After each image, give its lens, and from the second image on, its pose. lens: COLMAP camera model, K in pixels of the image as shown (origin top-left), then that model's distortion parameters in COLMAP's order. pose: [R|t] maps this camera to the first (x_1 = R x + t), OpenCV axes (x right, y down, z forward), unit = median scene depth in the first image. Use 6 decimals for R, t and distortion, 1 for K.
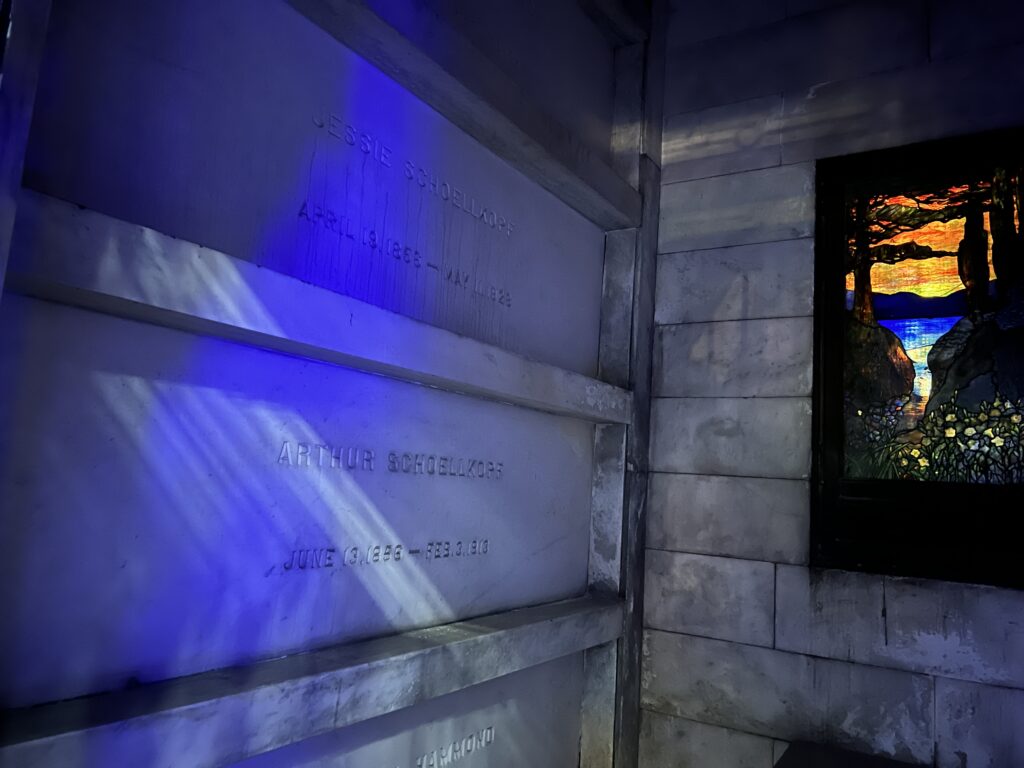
lens RADIAL K [[778.5, 0, 506.1], [0, 778.5, 381.5], [0, 0, 1]] dist [0.065092, -0.077647]
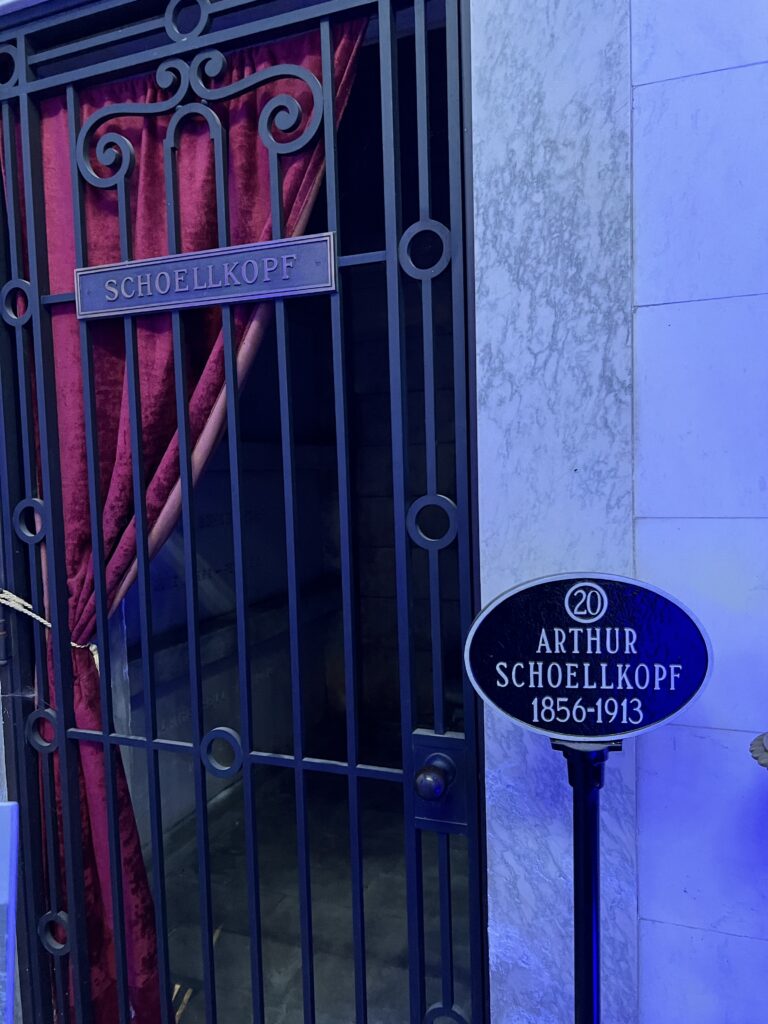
lens RADIAL K [[778.5, 0, 384.6], [0, 778.5, 512.6], [0, 0, 1]] dist [0.065092, -0.077647]
pose [[0.978527, -0.097953, 0.181357, -0.043873], [0.061722, 0.978739, 0.195604, -0.156287], [-0.196661, -0.180210, 0.963768, -0.491057]]
